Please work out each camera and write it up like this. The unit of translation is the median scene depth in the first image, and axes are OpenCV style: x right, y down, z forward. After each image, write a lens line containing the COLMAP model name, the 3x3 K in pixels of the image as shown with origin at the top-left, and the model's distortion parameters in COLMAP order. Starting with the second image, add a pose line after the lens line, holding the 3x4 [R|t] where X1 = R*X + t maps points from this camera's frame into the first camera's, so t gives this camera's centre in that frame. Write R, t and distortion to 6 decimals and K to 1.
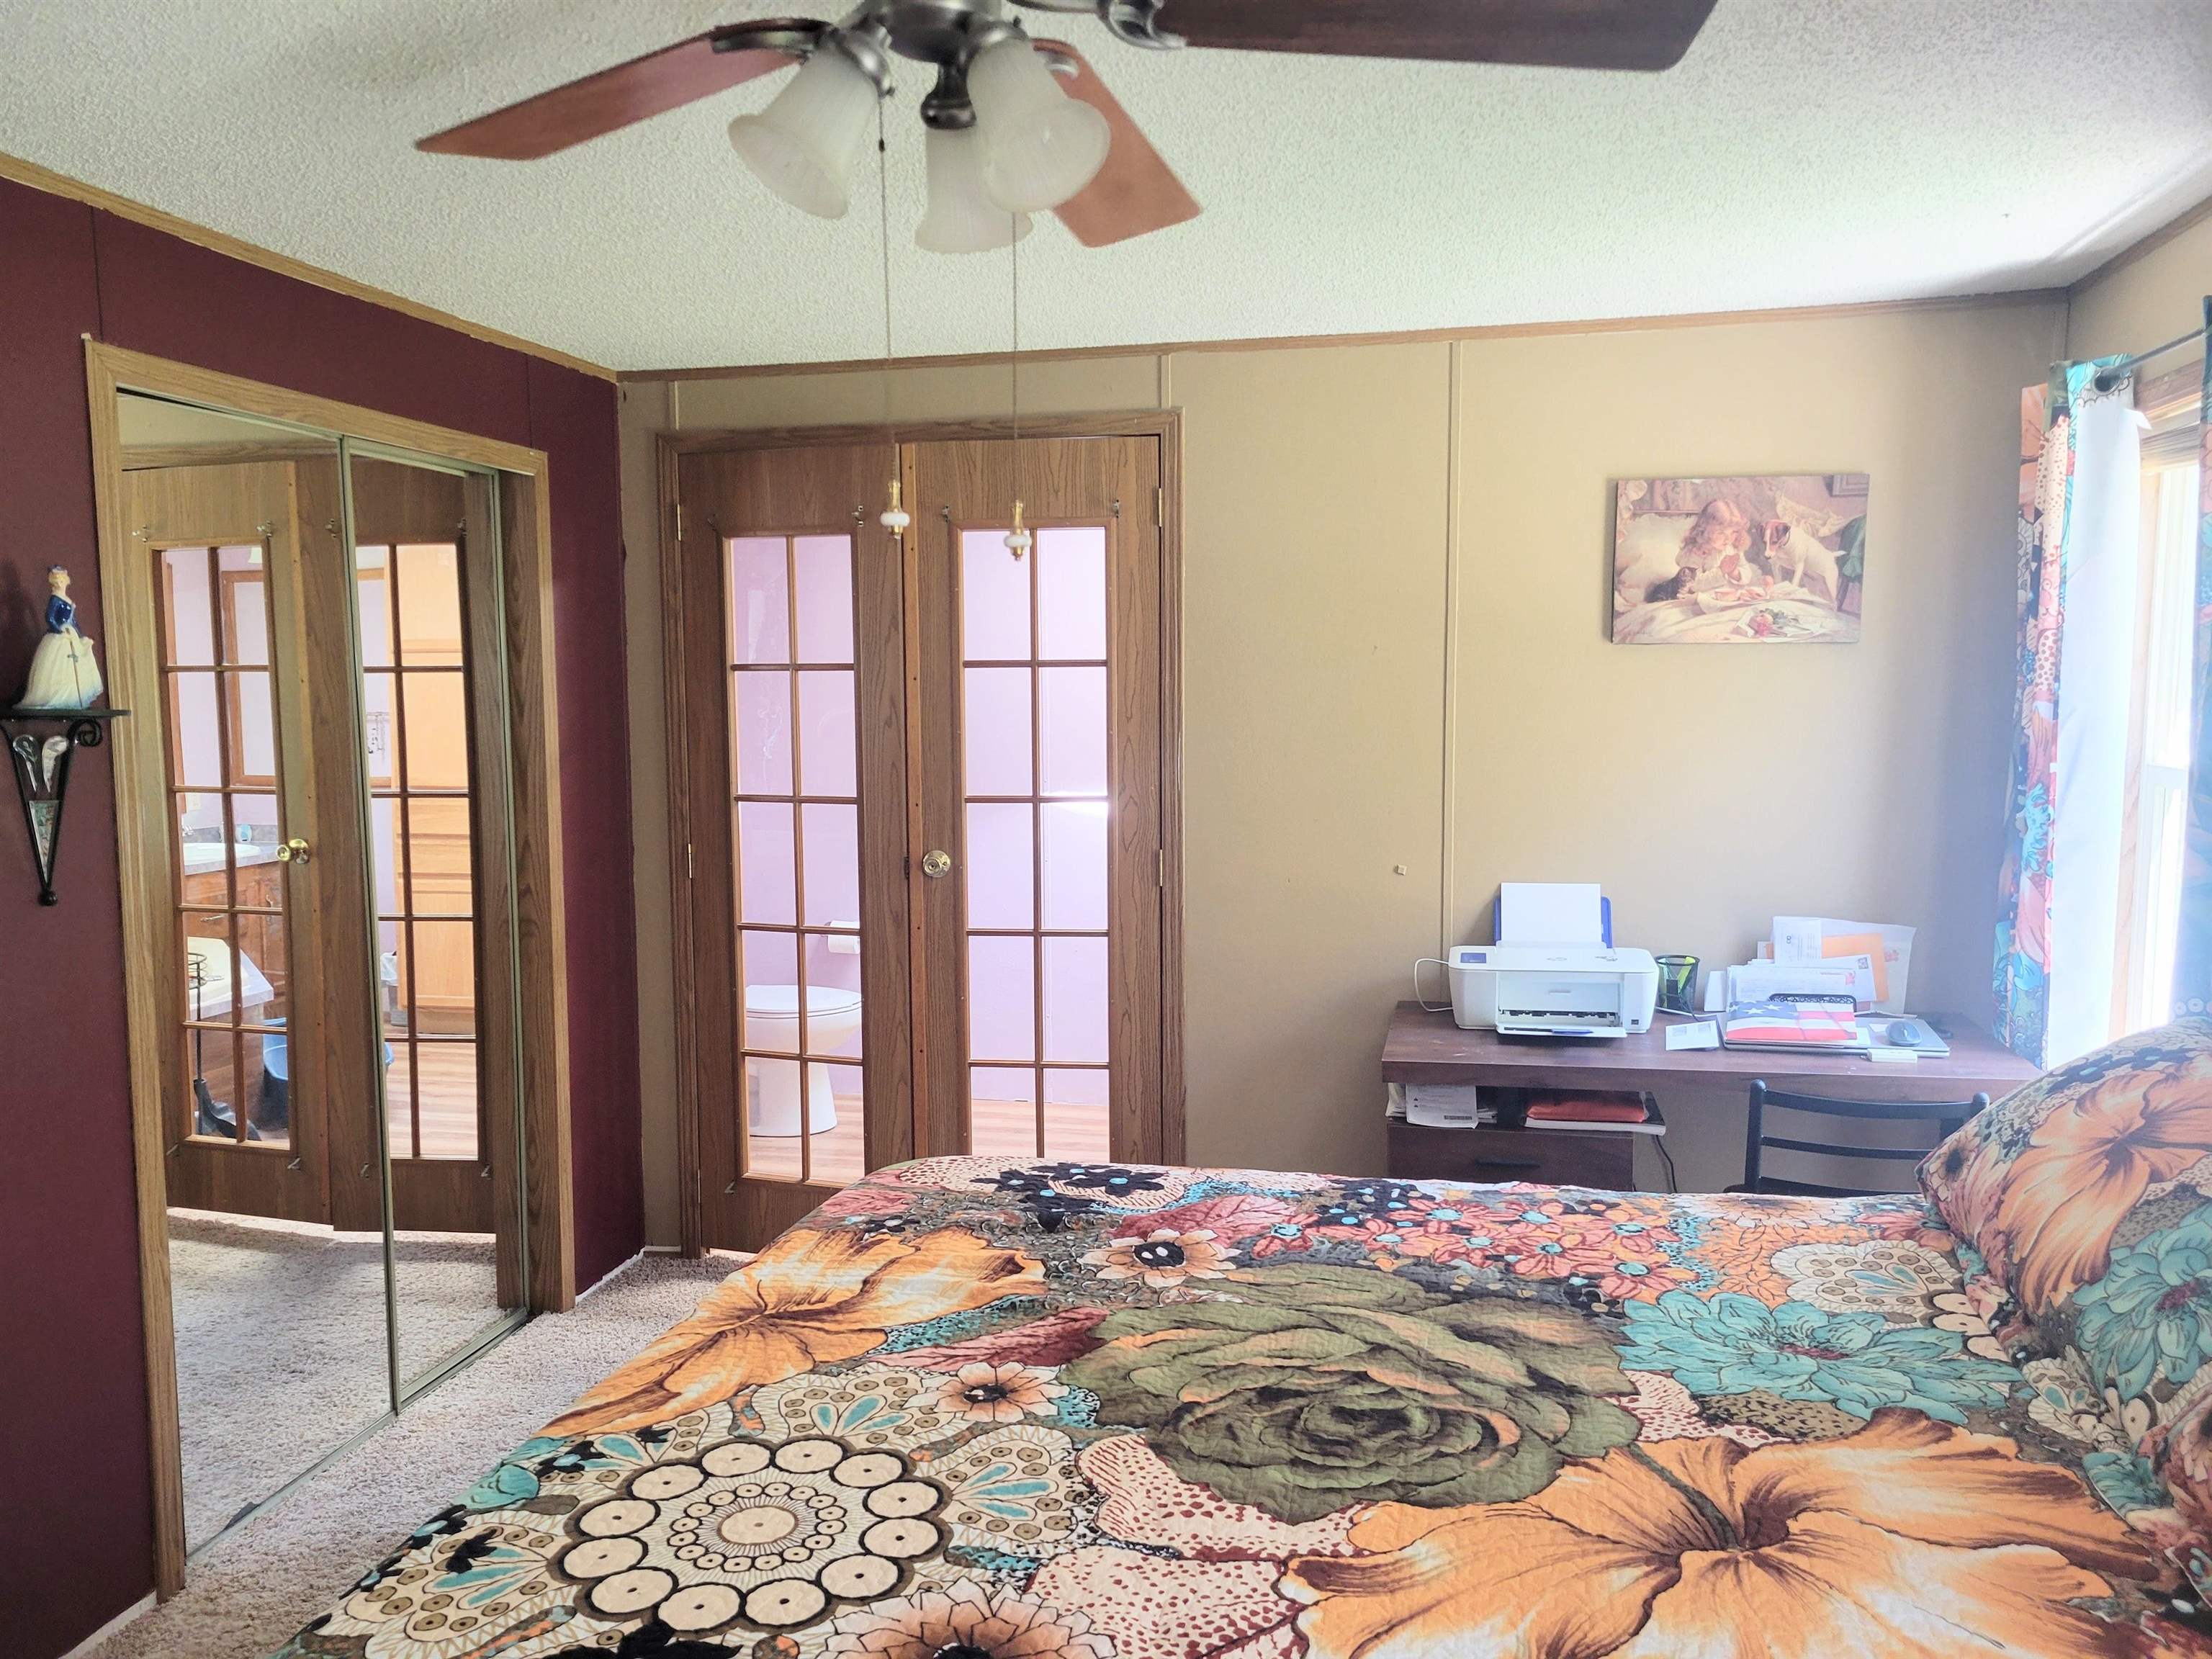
lens RADIAL K [[1656.8, 0, 1107.8], [0, 1656.8, 827.4], [0, 0, 1]] dist [0.051752, -0.032751]
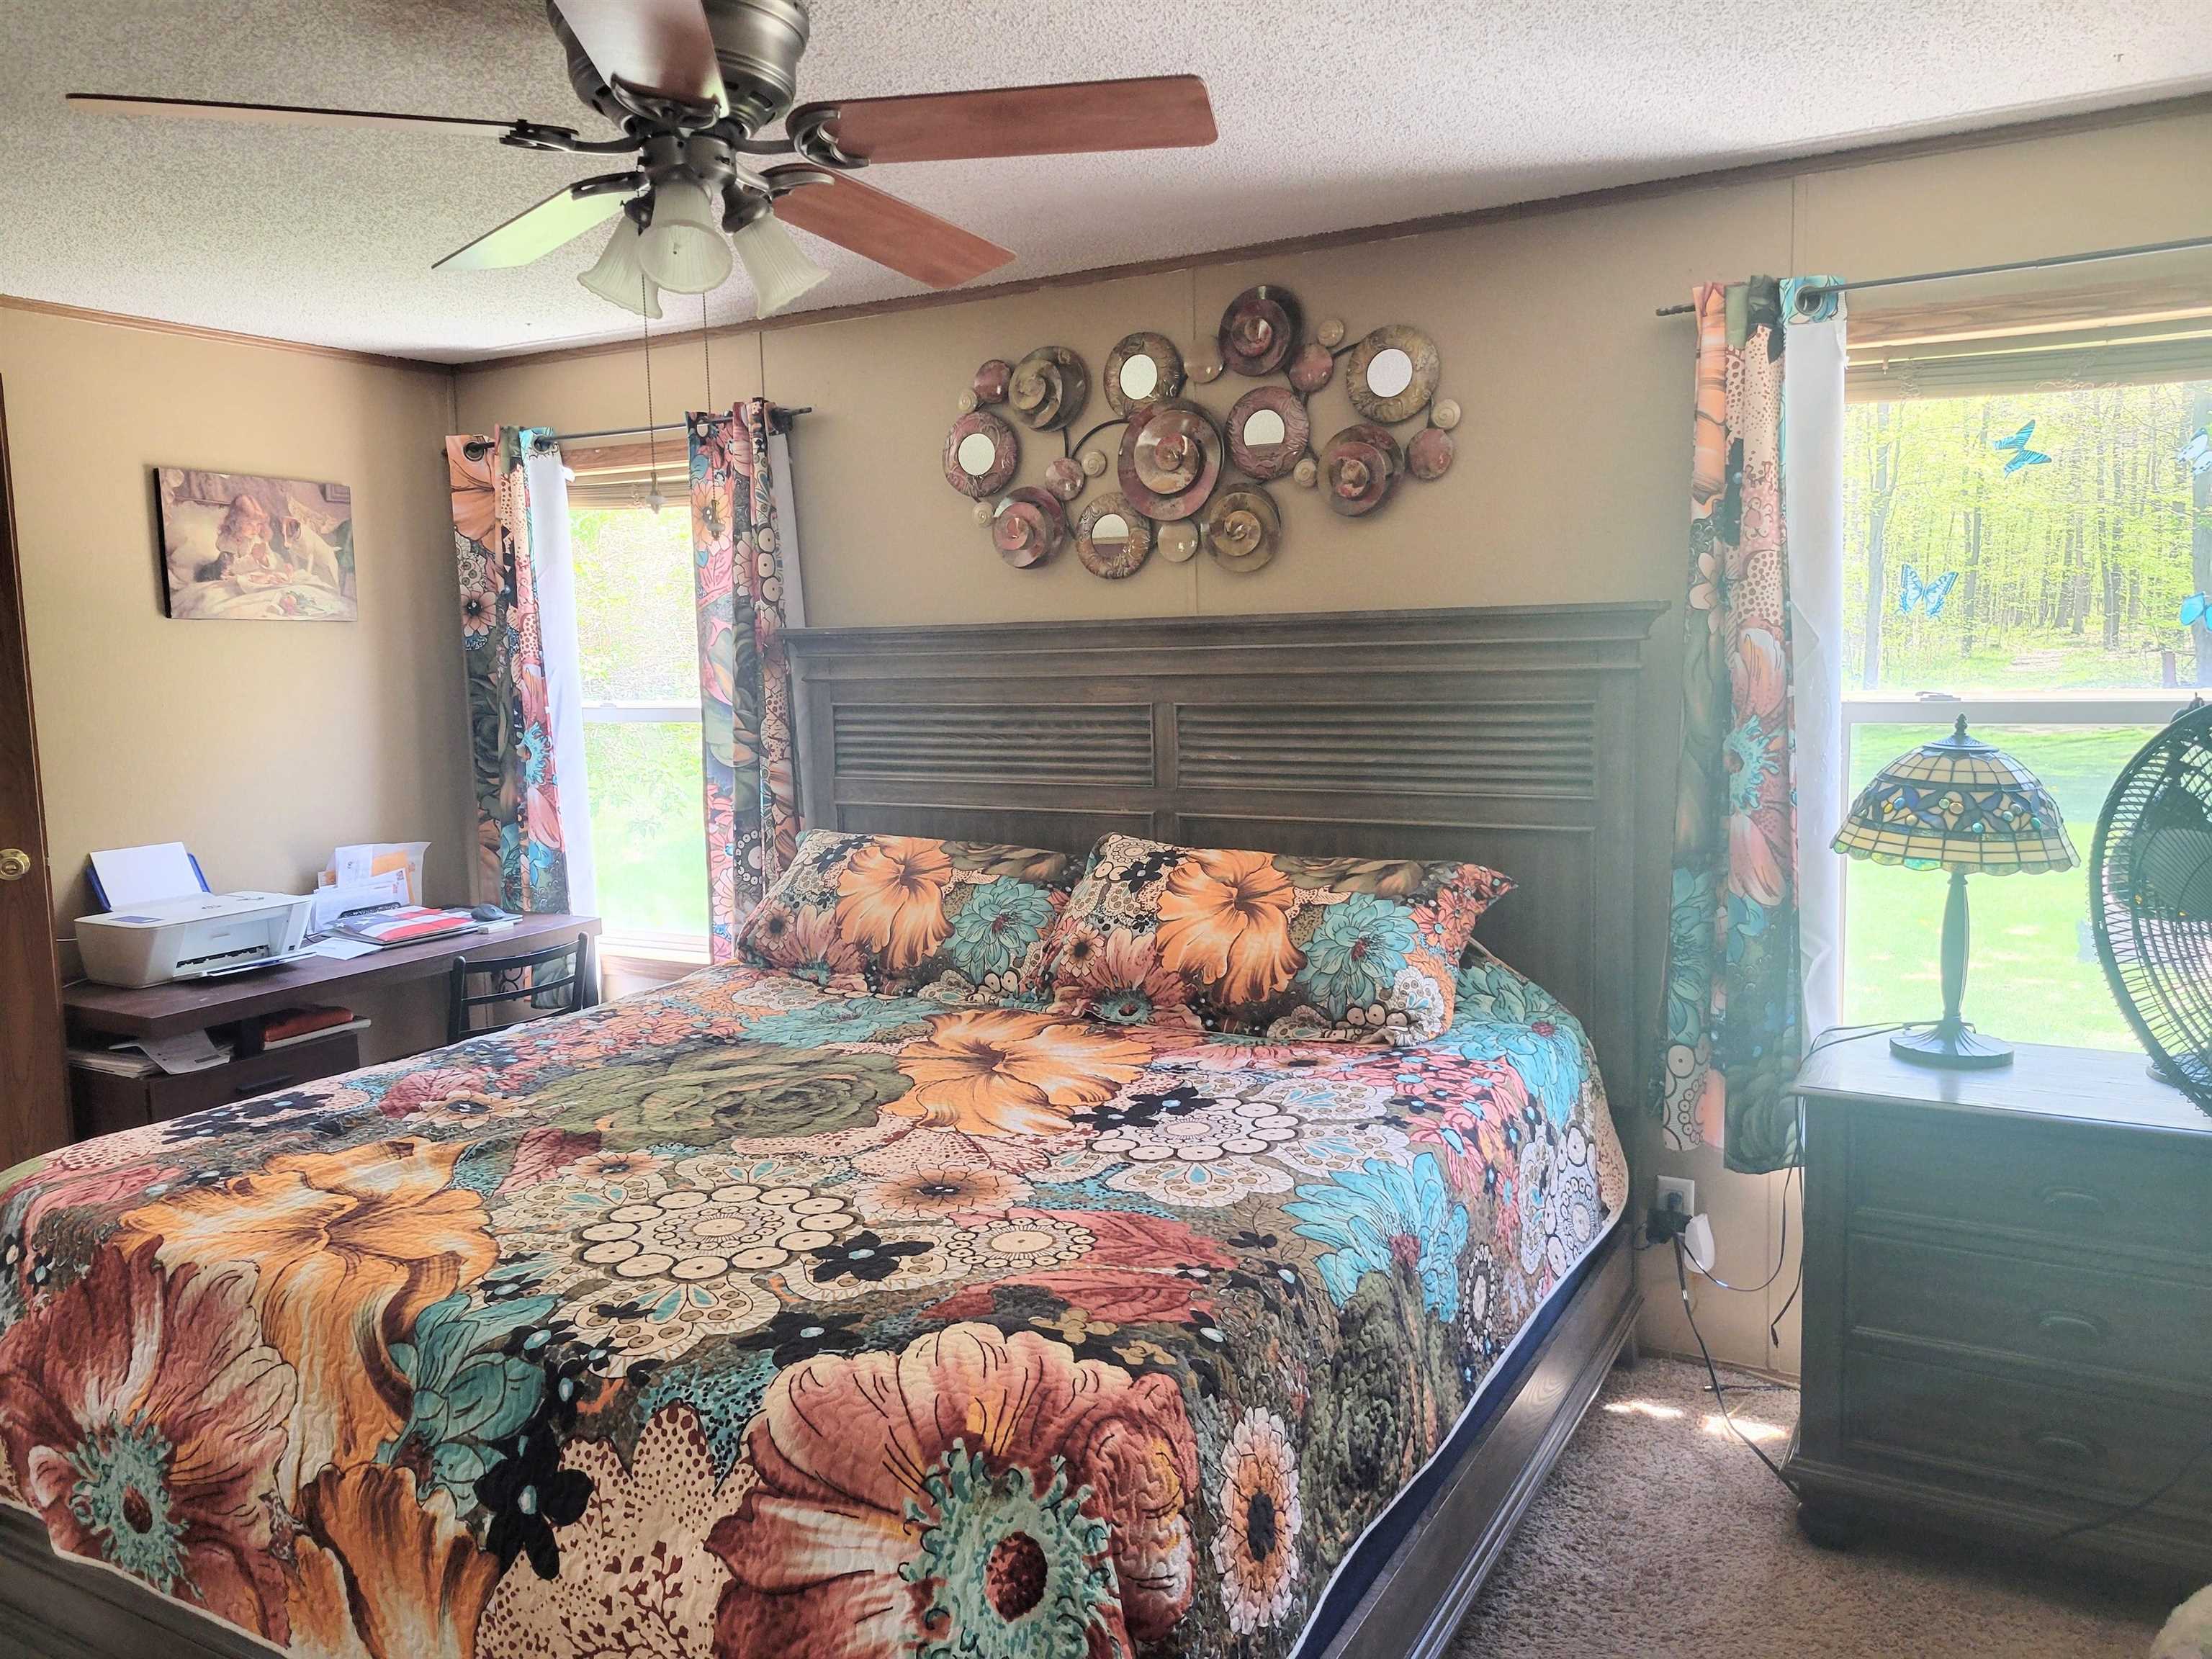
lens RADIAL K [[1656.8, 0, 1111.8], [0, 1656.8, 832.3], [0, 0, 1]] dist [0.051752, -0.032751]
pose [[0.294841, -0.105616, 0.949692, -0.898902], [0.105436, 0.991400, 0.077521, 0.011566], [-0.949712, 0.077275, 0.303441, 0.156170]]
